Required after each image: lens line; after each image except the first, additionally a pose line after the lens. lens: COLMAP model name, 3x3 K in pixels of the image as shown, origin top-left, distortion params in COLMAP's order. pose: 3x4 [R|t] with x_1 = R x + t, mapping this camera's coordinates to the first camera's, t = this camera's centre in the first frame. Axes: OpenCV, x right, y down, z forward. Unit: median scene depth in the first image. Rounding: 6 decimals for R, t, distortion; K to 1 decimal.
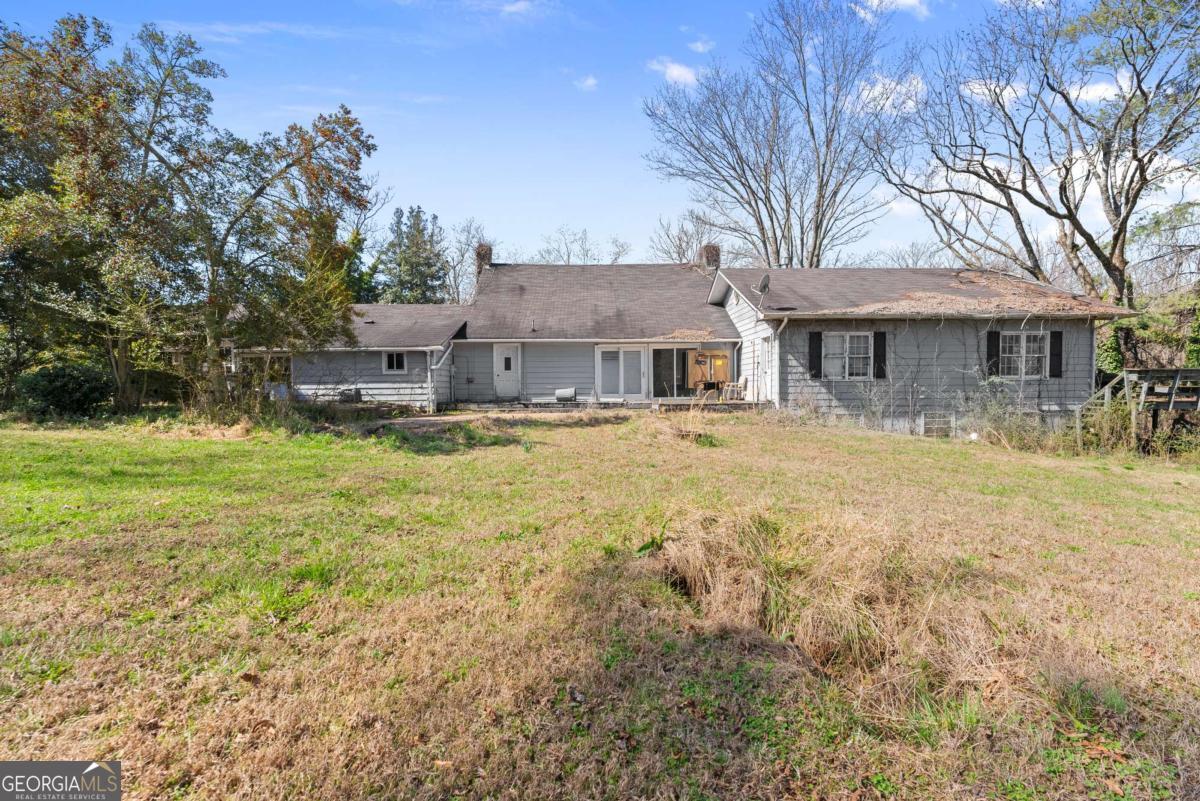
lens RADIAL K [[507.3, 0, 599.0], [0, 507.3, 402.9], [0, 0, 1]] dist [-0.004066, 0.000034]
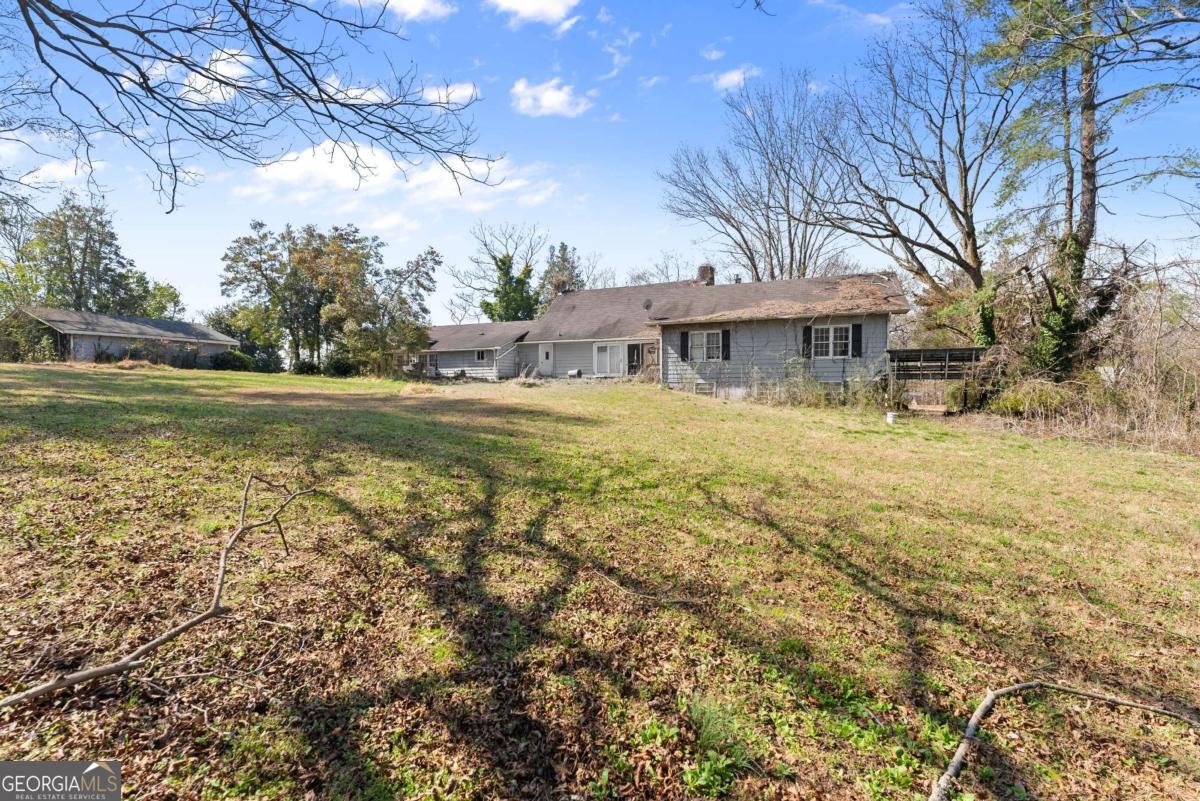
lens RADIAL K [[507.3, 0, 596.2], [0, 507.3, 403.0], [0, 0, 1]] dist [-0.004066, 0.000034]
pose [[0.905760, 0.019351, -0.423348, 0.838093], [-0.013790, 0.999774, 0.016195, 0.062542], [0.423566, -0.008830, 0.905822, -0.563554]]
